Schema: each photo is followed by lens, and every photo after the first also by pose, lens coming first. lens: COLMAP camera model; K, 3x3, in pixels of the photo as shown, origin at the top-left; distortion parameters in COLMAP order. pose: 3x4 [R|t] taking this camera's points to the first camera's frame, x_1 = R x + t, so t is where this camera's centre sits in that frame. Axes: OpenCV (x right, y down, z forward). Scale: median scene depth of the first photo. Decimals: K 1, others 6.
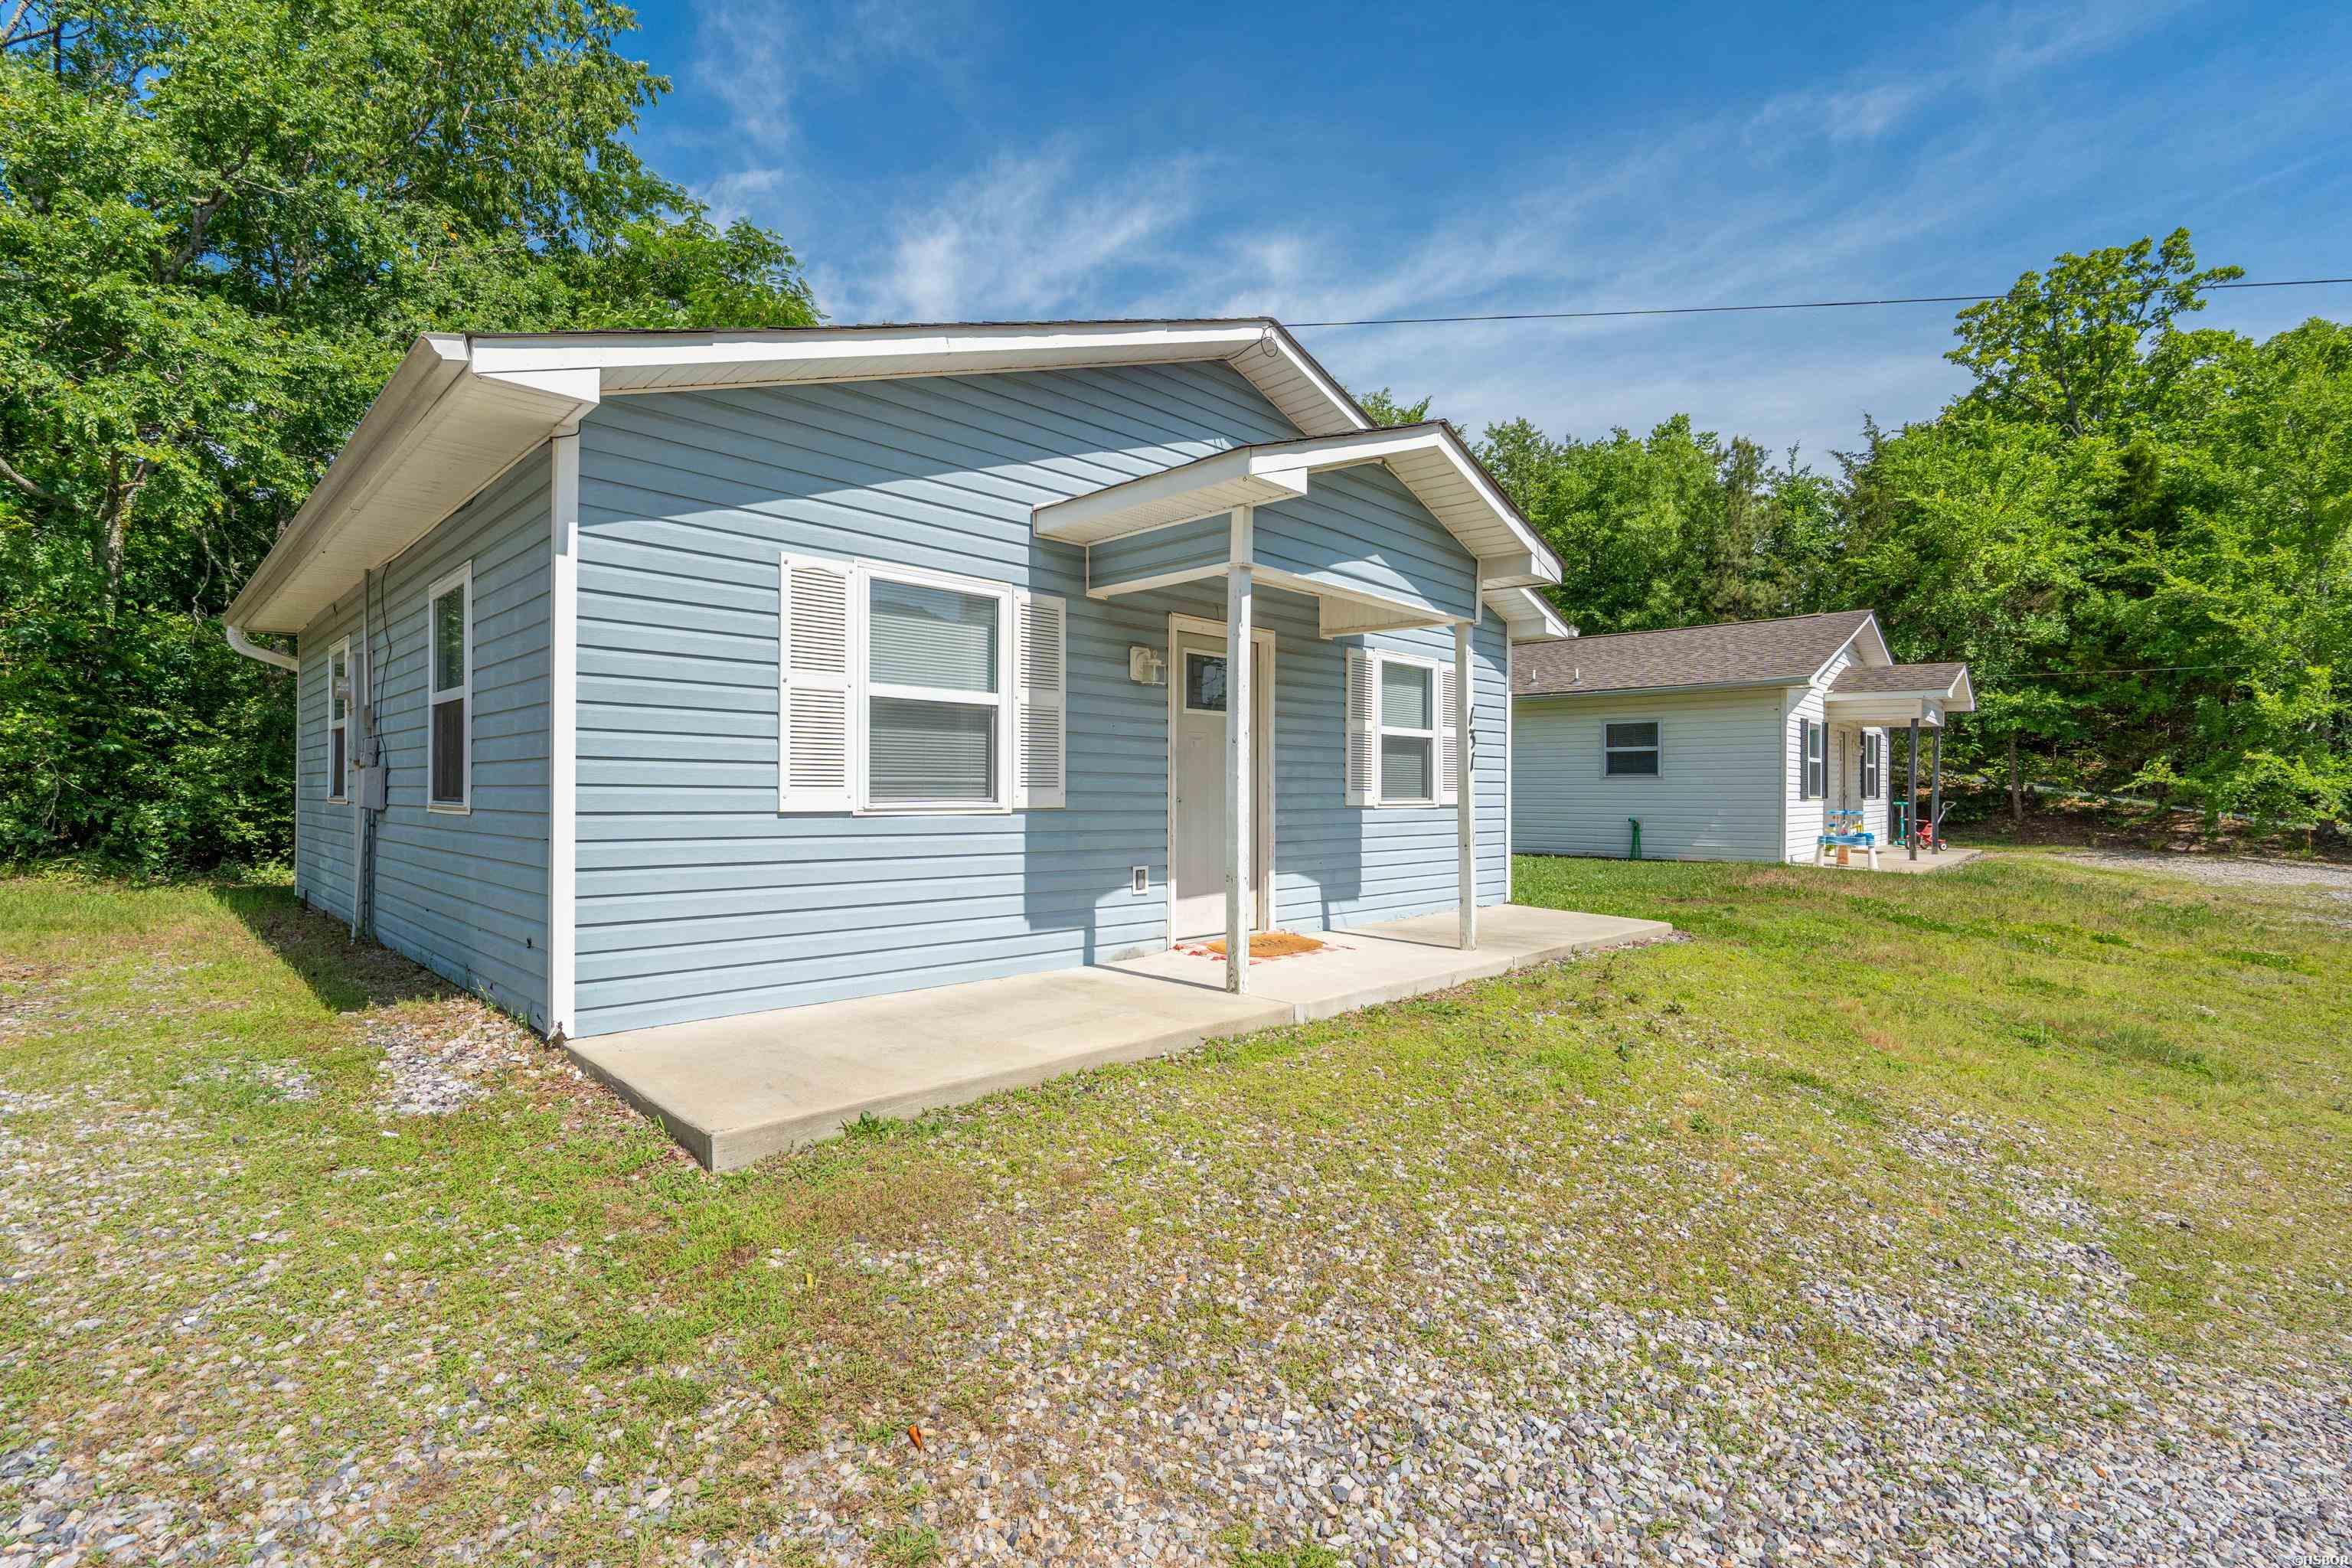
lens RADIAL K [[1085.2, 0, 1176.0], [0, 1085.2, 784.0], [0, 0, 1]] dist [0.011227, 0.000086]
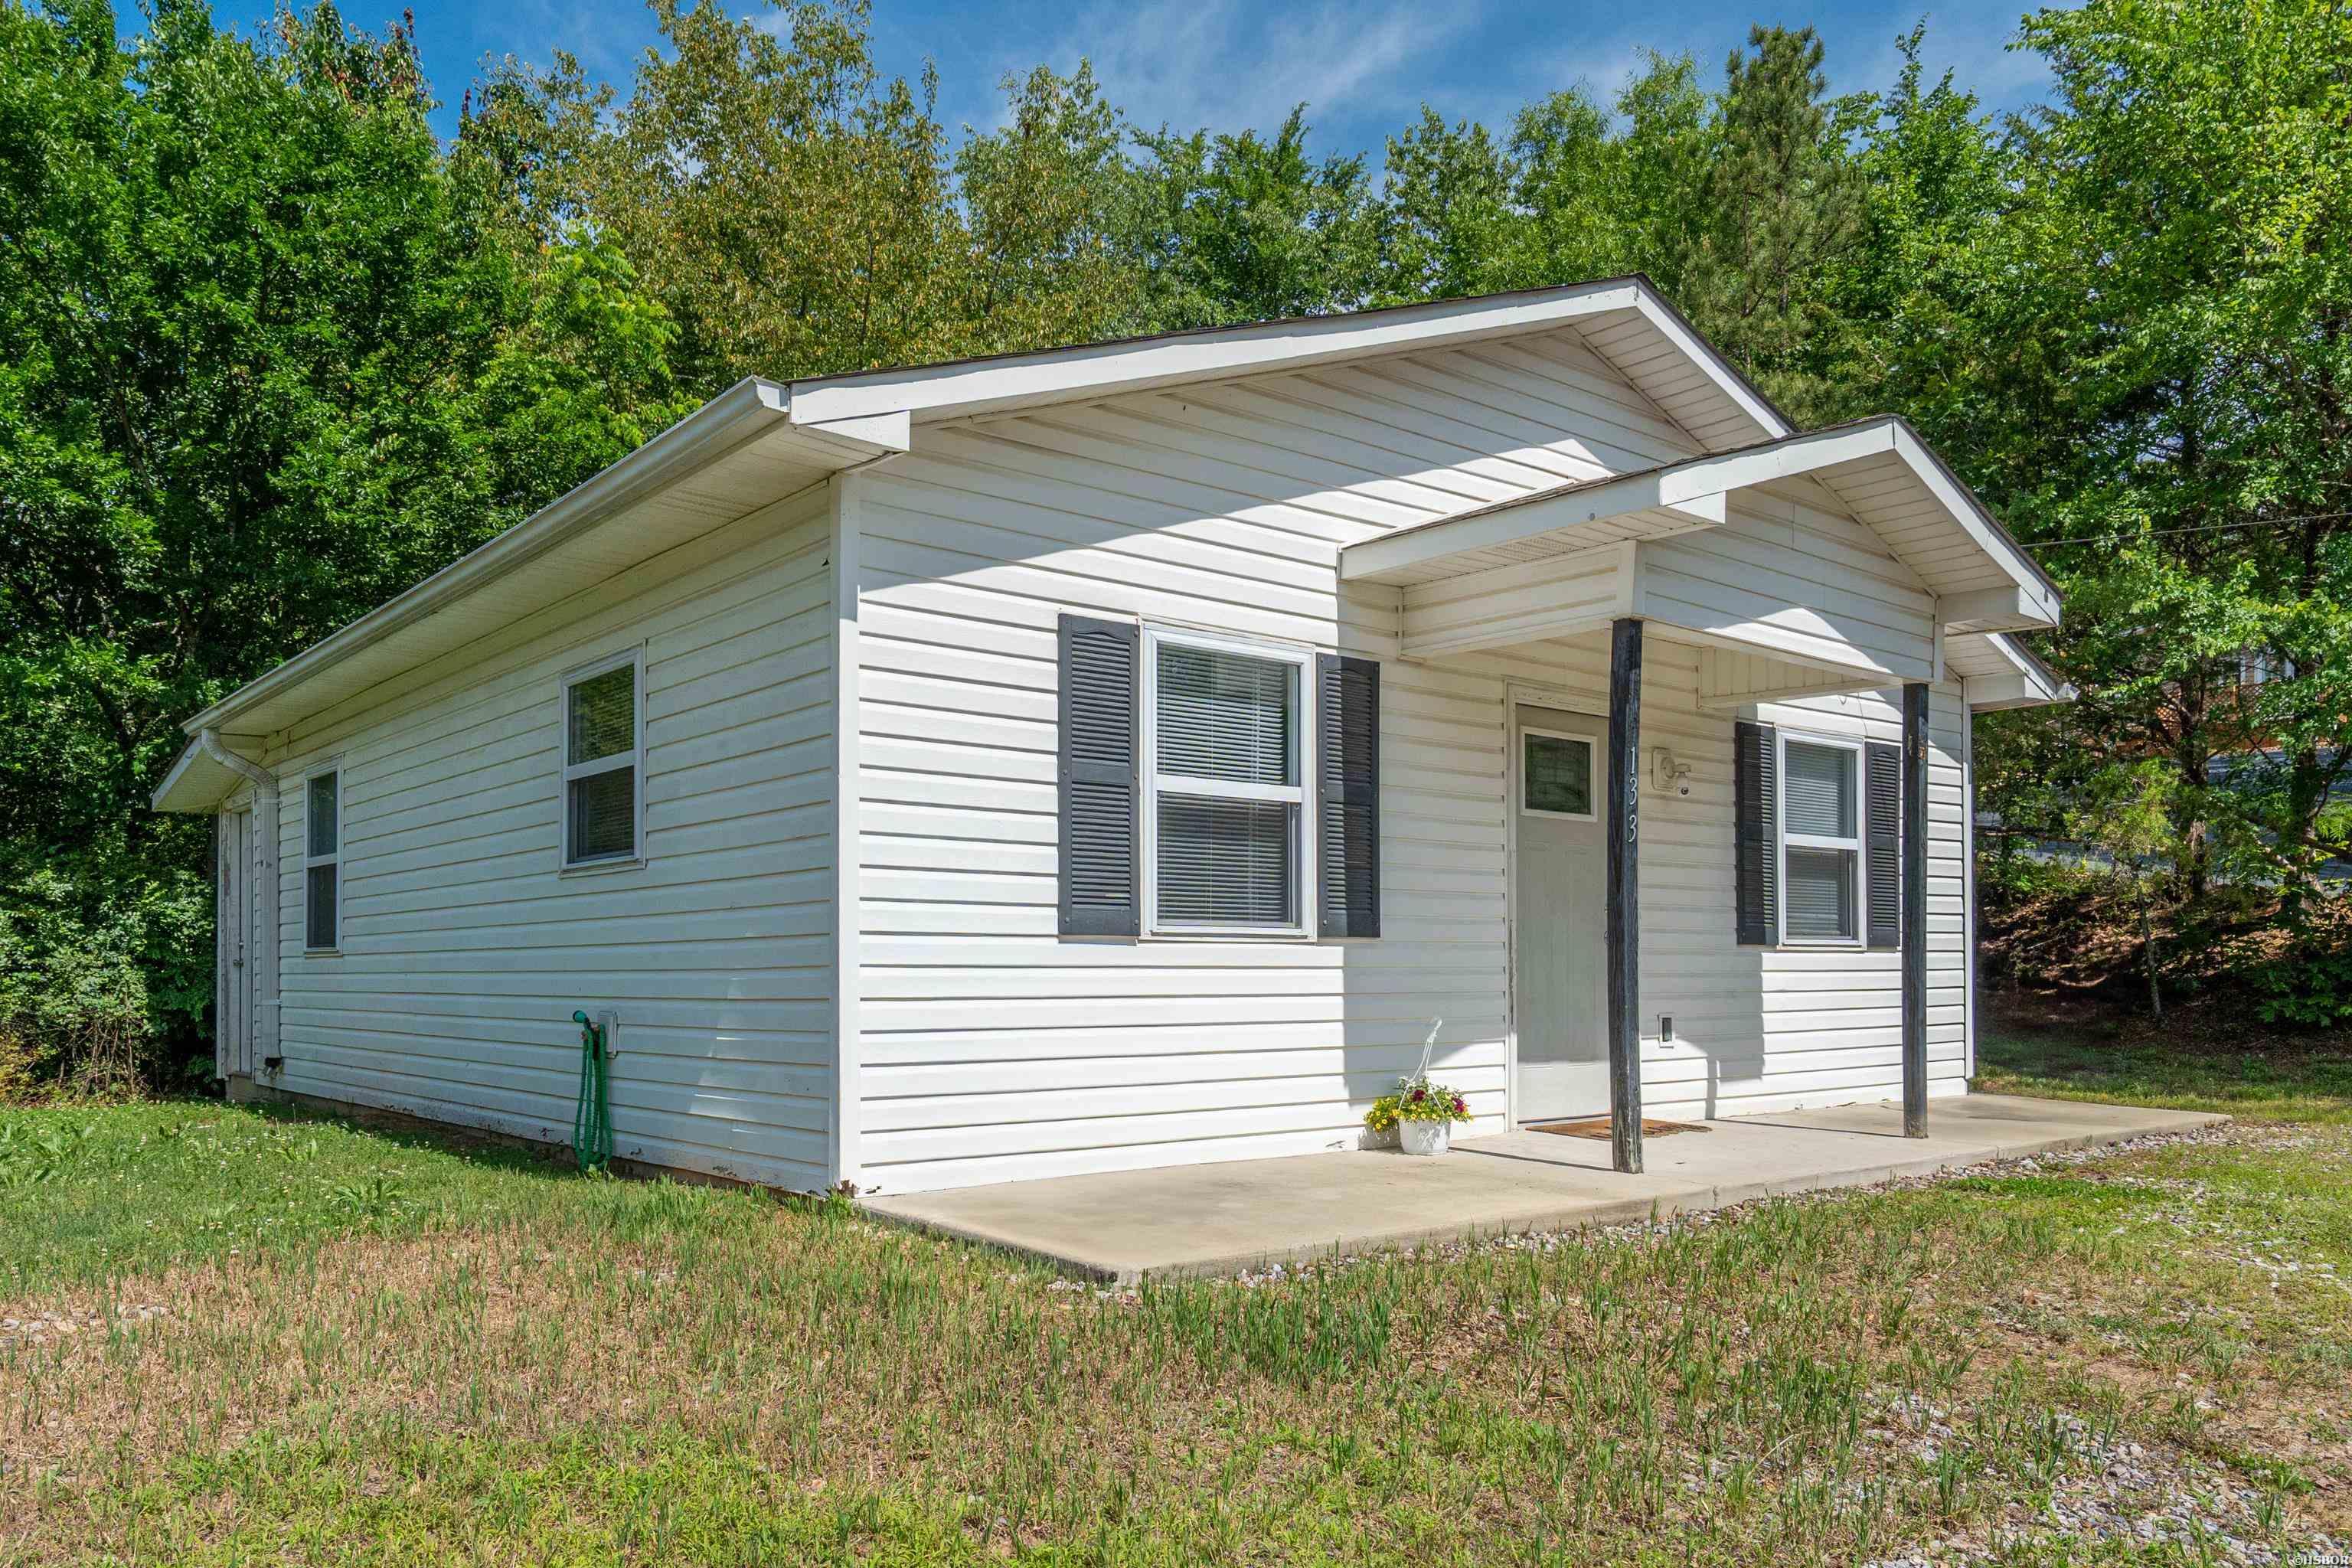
lens RADIAL K [[1748.0, 0, 1176.0], [0, 1748.0, 784.0], [0, 0, 1]] dist [-0.037159, -0.000780]
pose [[0.995239, -0.016405, -0.096076, -0.106228], [0.006229, 0.994424, -0.105272, 0.035964], [0.097267, 0.104172, 0.989791, -0.181660]]
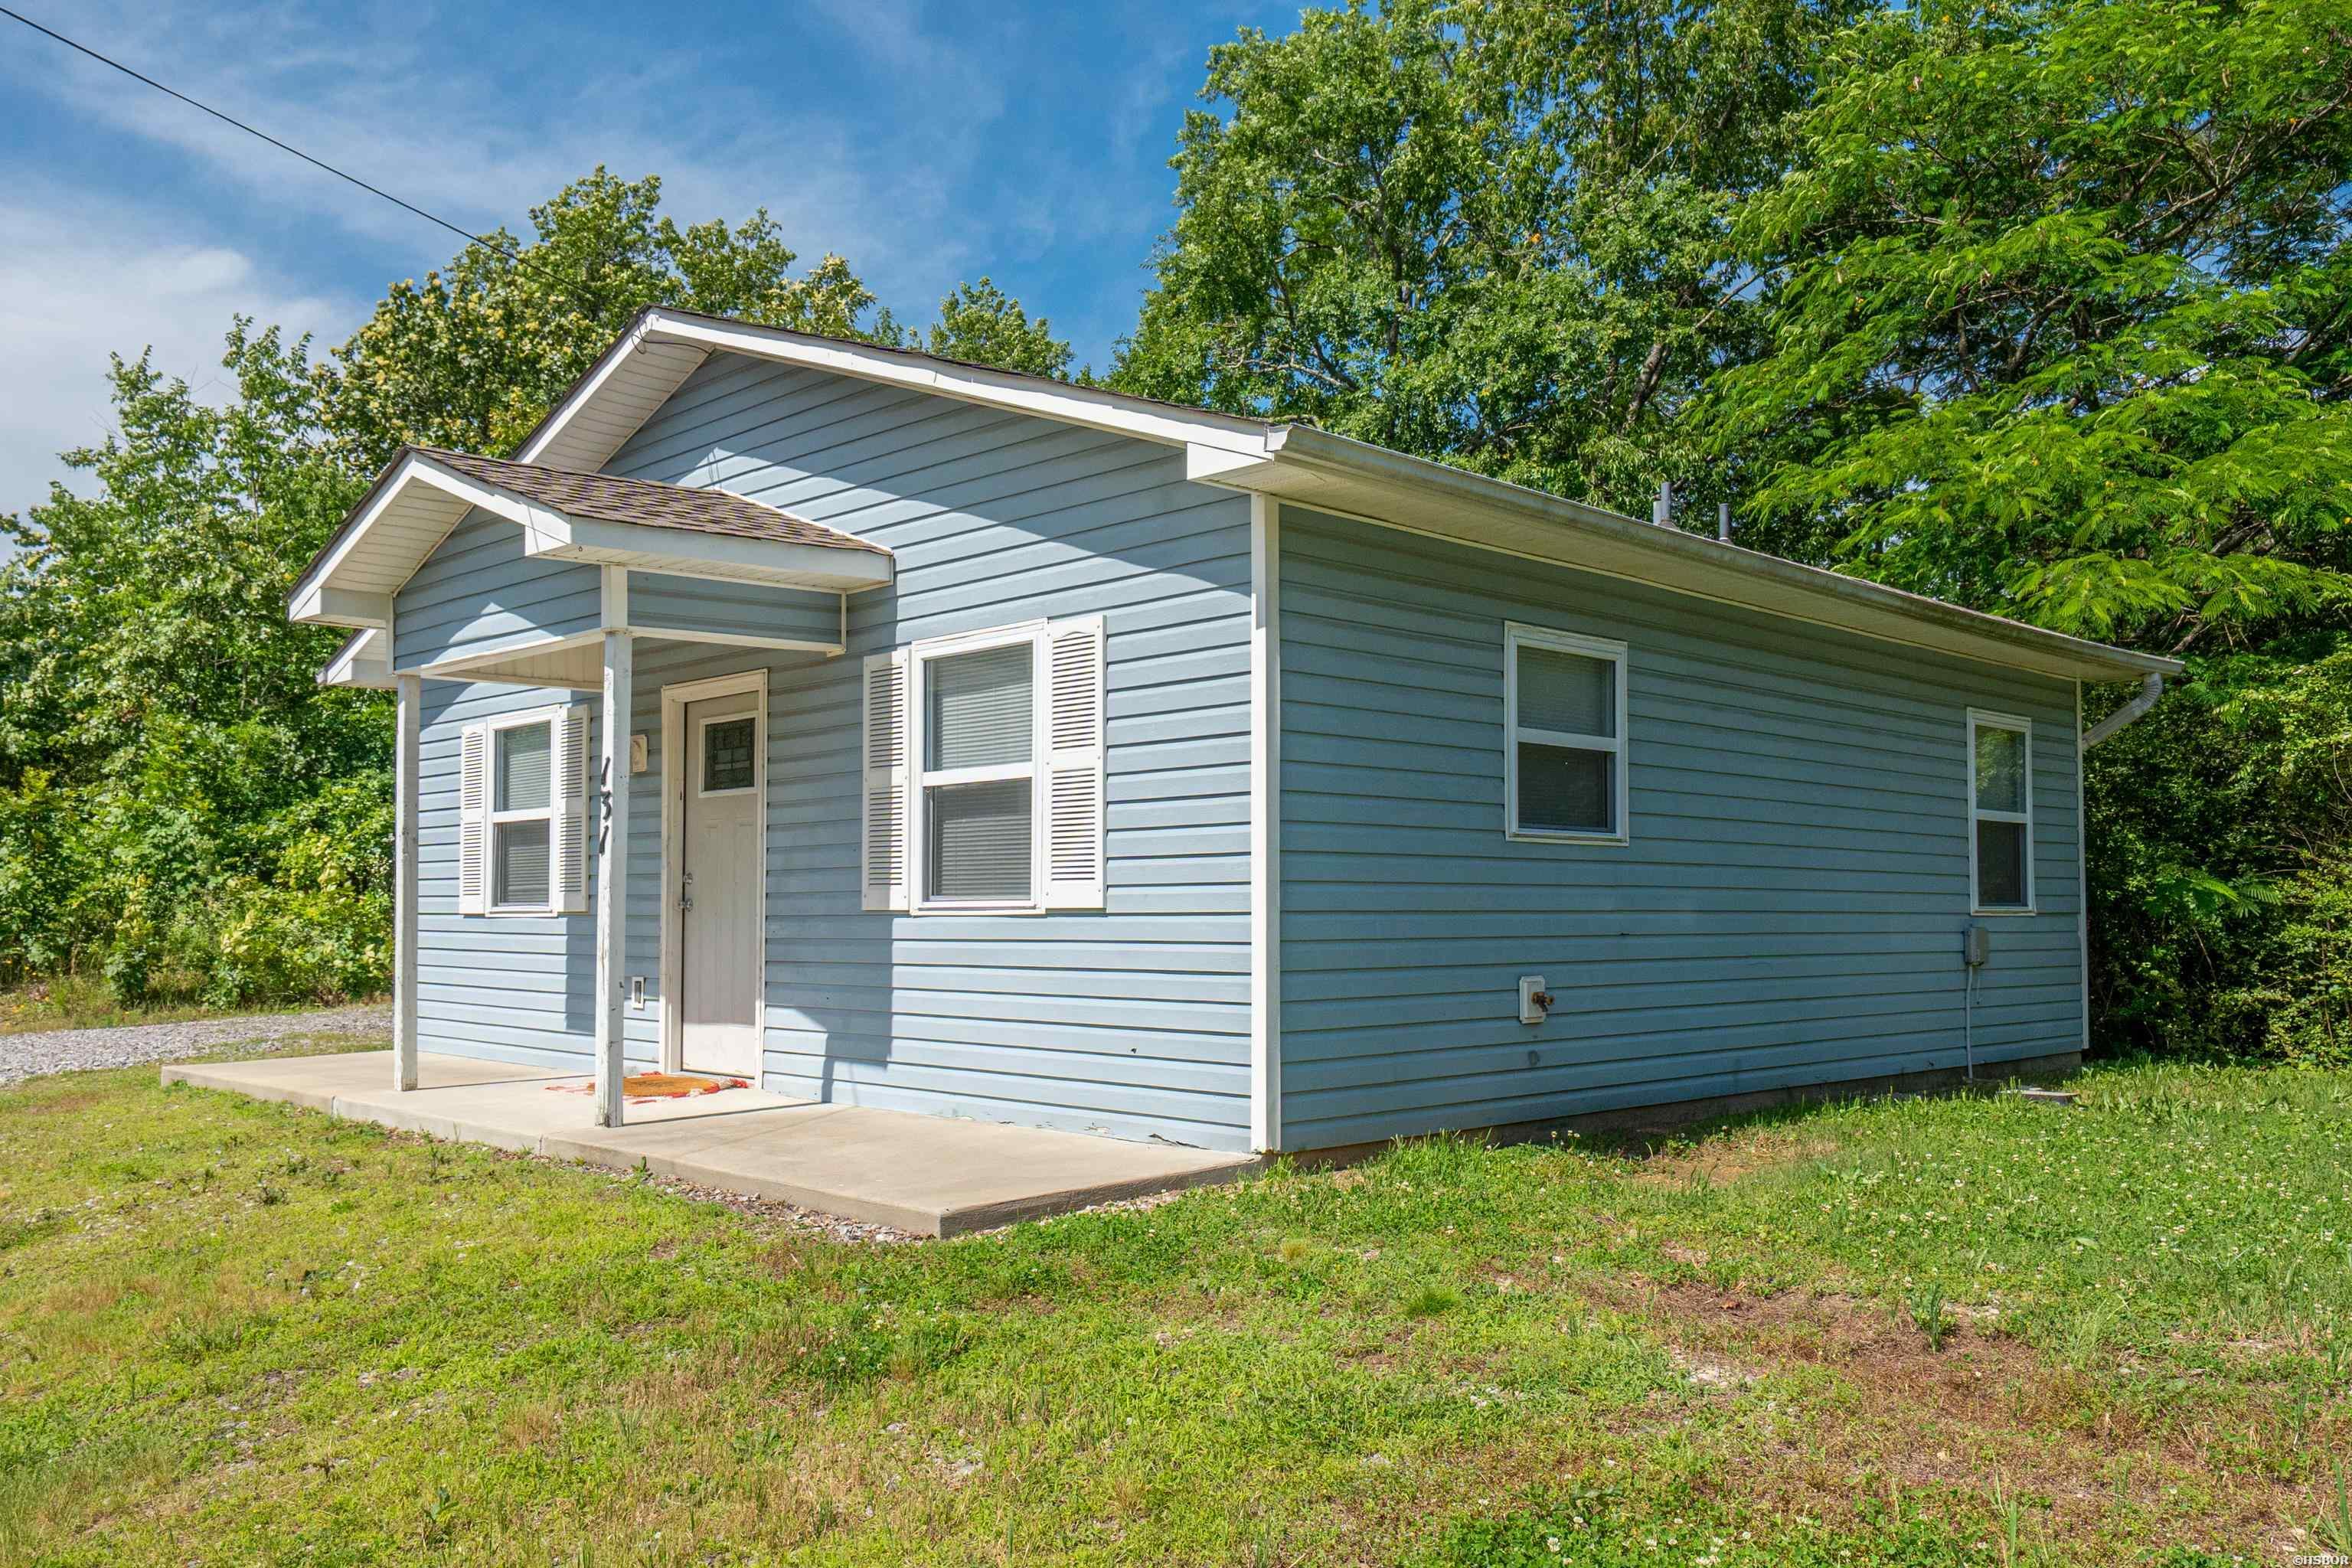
lens RADIAL K [[1818.9, 0, 1176.0], [0, 1818.9, 784.0], [0, 0, 1]] dist [0.085177, 0.000576]
pose [[-0.031970, -0.061608, -0.997588, 1.290173], [0.022809, 0.997794, -0.062352, 0.018264], [0.999229, -0.024747, -0.030495, 1.303150]]
